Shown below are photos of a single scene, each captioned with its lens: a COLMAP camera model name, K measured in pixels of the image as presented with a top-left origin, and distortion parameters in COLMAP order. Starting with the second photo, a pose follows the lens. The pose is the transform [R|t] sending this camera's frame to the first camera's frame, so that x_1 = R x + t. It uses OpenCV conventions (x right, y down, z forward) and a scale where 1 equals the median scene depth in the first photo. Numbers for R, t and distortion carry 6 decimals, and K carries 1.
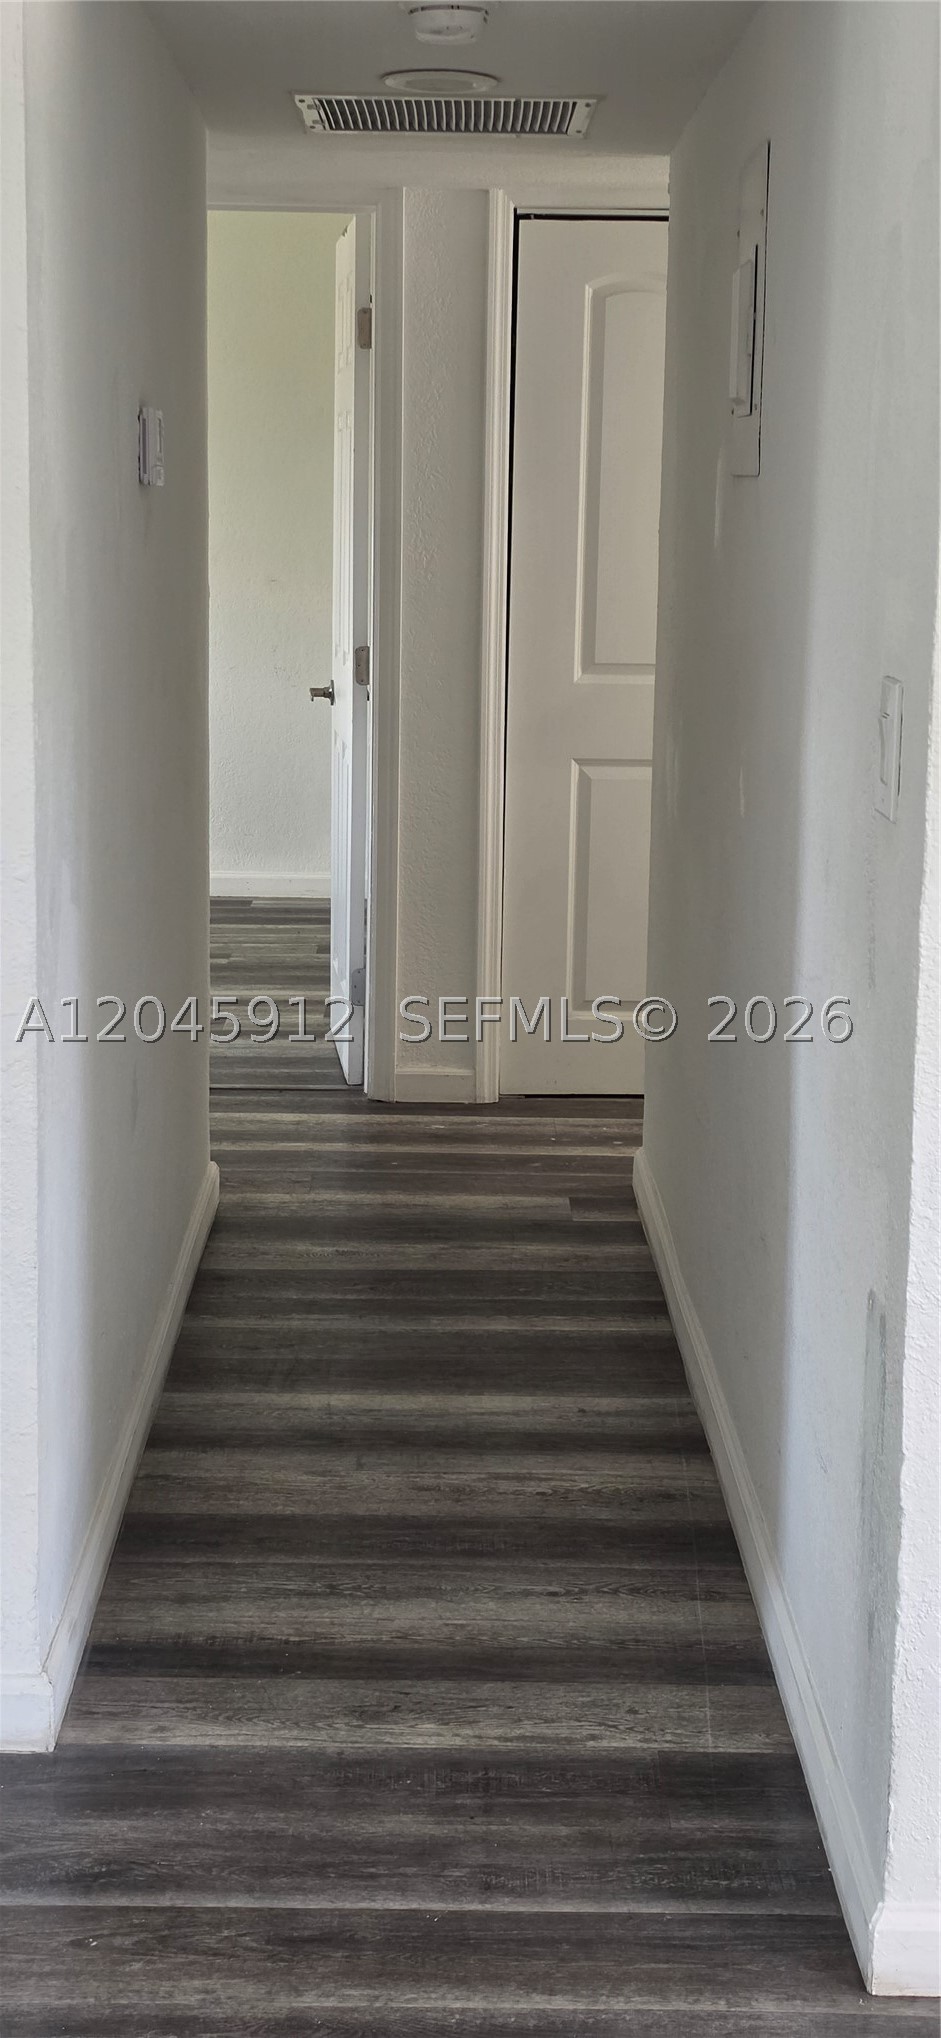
lens RADIAL K [[2958.2, 0, 467.7], [0, 2958.2, 1012.3], [0, 0, 1]] dist [0.116641, 0.000000]
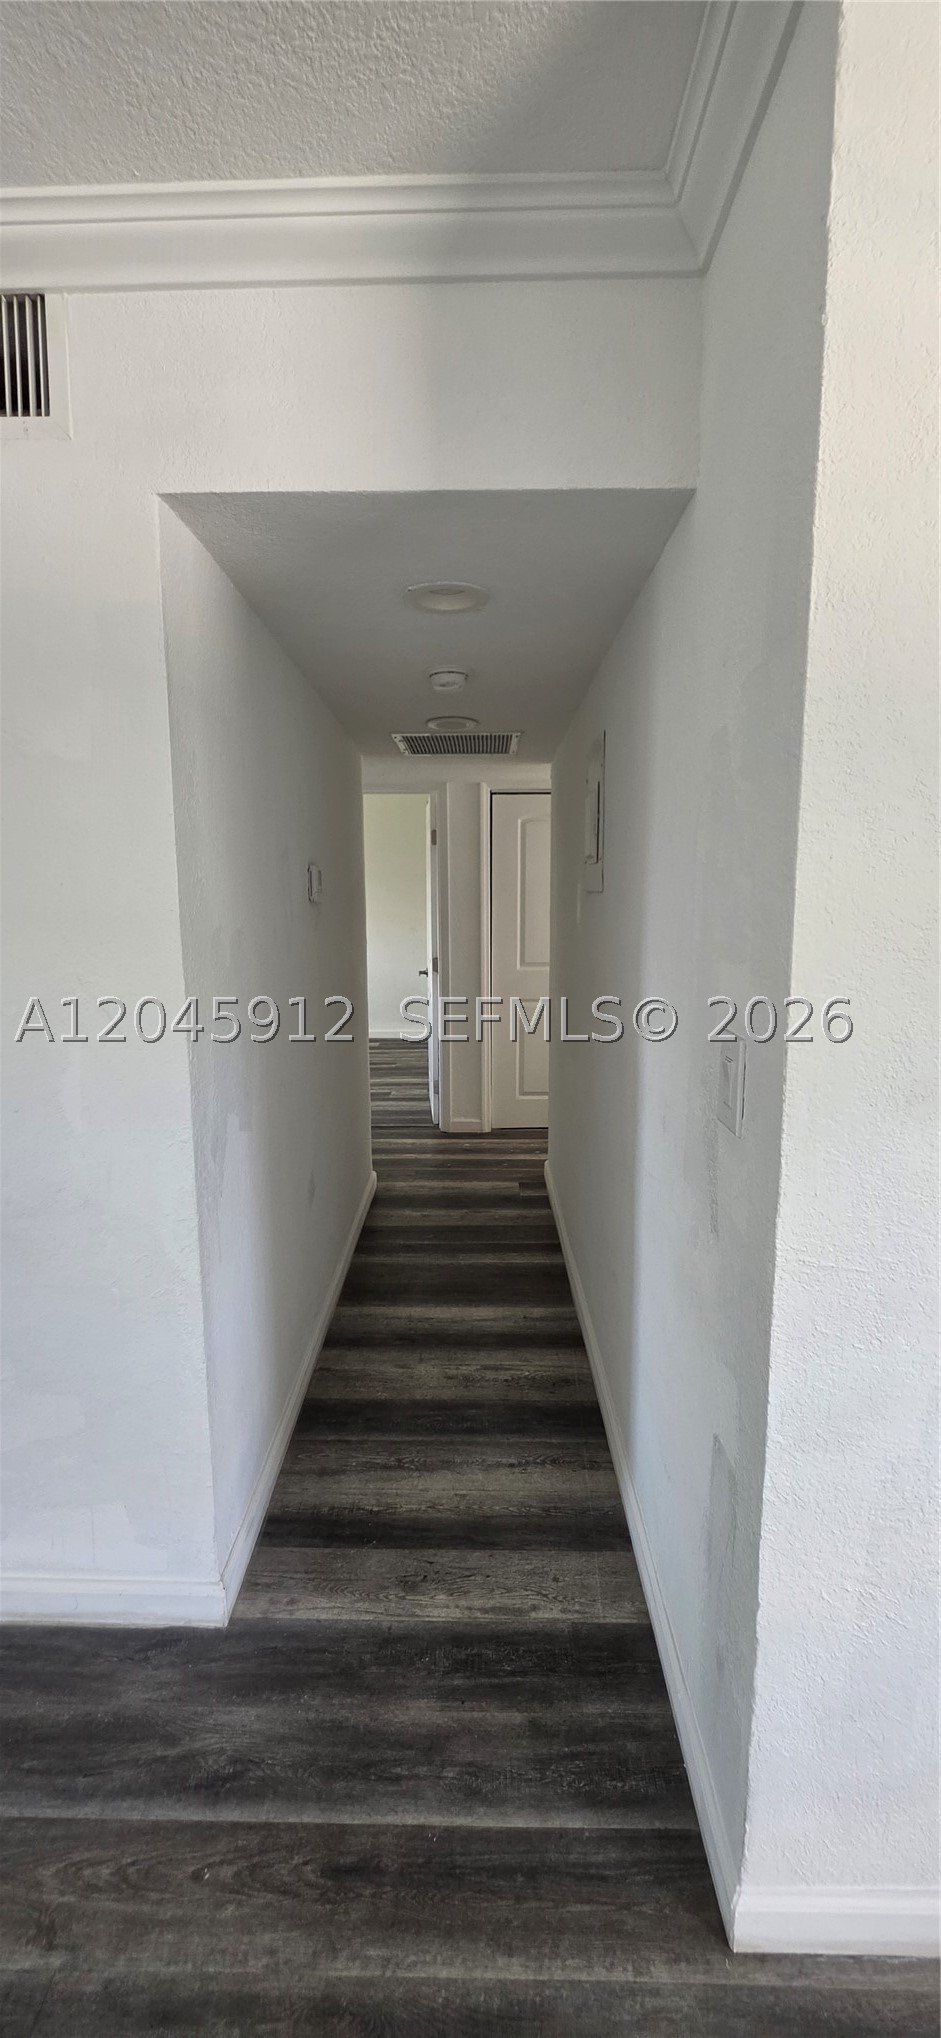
lens RADIAL K [[811.9, 0, 474.4], [0, 811.9, 1027.6], [0, 0, 1]] dist [-0.002128, 0.000491]
pose [[0.999620, -0.017605, -0.021194, 0.021613], [0.017372, 0.999787, -0.011138, -0.090856], [0.021386, 0.010765, 0.999713, 0.487469]]
